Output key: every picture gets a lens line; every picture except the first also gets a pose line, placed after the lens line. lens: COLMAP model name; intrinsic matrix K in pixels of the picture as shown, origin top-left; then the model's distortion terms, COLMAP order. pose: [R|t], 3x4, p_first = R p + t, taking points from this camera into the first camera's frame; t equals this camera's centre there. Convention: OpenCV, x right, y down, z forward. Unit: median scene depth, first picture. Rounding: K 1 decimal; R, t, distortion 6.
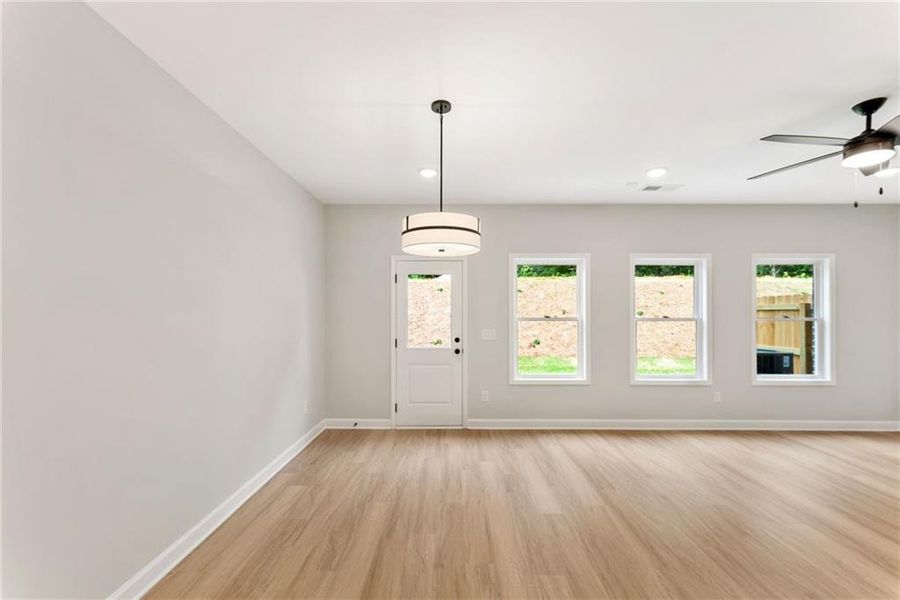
lens RADIAL K [[361.3, 0, 454.5], [0, 361.3, 308.0], [0, 0, 1]] dist [0.001938, -0.000183]
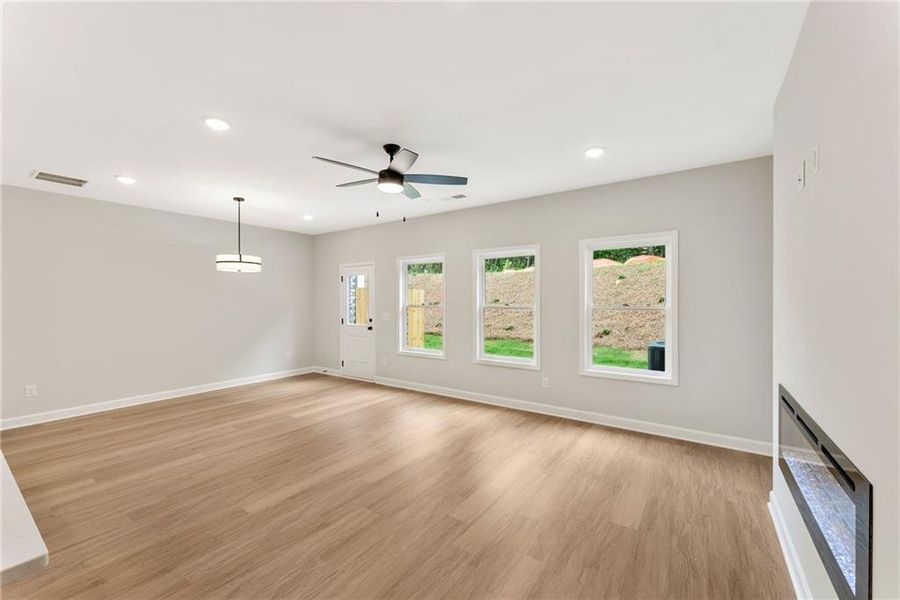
lens RADIAL K [[361.3, 0, 450.1], [0, 361.3, 298.6], [0, 0, 1]] dist [0.001938, -0.000183]
pose [[0.825115, -0.005605, -0.564937, 1.080130], [0.008037, 0.999966, 0.001818, 0.002743], [0.564908, -0.006040, 0.825132, -0.003375]]
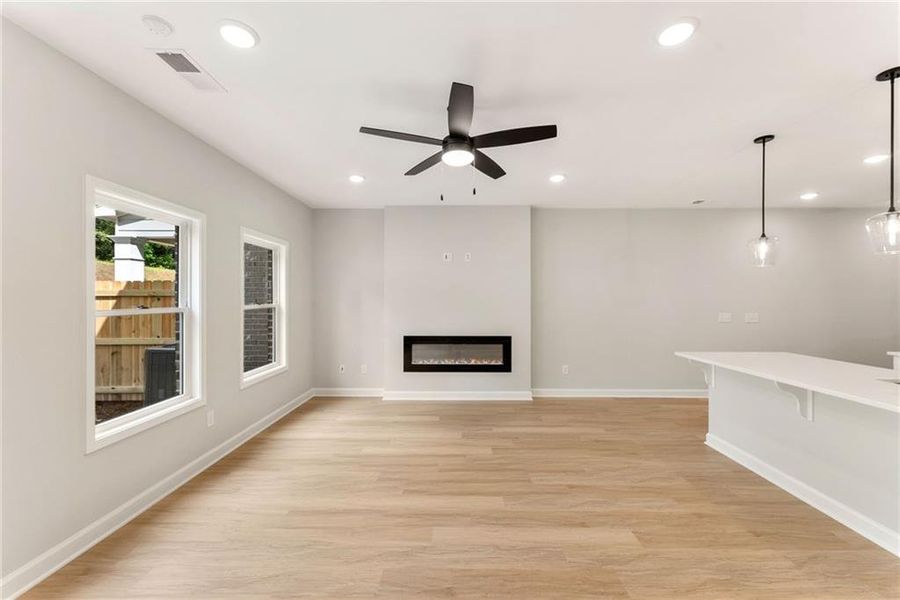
lens RADIAL K [[361.3, 0, 447.6], [0, 361.3, 302.0], [0, 0, 1]] dist [0.001938, -0.000183]
pose [[0.015910, -0.012433, 0.999796, 0.025041], [-0.008554, 0.999884, 0.012570, 0.002922], [-0.999837, -0.008752, 0.015802, 0.520486]]
